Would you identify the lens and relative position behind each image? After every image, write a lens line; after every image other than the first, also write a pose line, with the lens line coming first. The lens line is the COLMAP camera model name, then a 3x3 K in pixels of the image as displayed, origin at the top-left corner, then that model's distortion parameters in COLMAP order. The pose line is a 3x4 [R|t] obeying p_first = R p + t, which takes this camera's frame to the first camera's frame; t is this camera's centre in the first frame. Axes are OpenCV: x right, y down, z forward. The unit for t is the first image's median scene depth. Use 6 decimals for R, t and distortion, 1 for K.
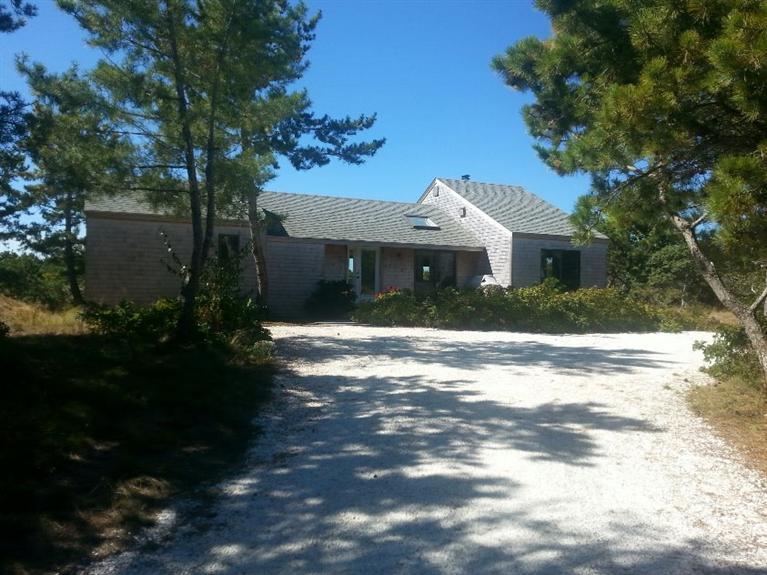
lens RADIAL K [[610.5, 0, 384.4], [0, 610.5, 282.2], [0, 0, 1]] dist [-0.008517, -0.042065]
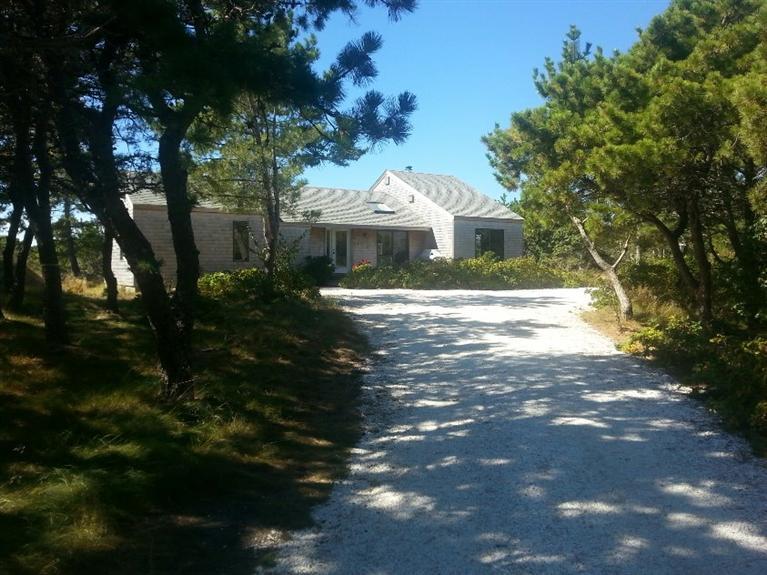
lens RADIAL K [[610.5, 0, 382.4], [0, 610.5, 288.5], [0, 0, 1]] dist [-0.008517, -0.042065]
pose [[0.989883, -0.025937, 0.139494, -0.129318], [0.018622, 0.998395, 0.053492, -0.001075], [-0.140657, -0.050353, 0.988777, -0.272711]]
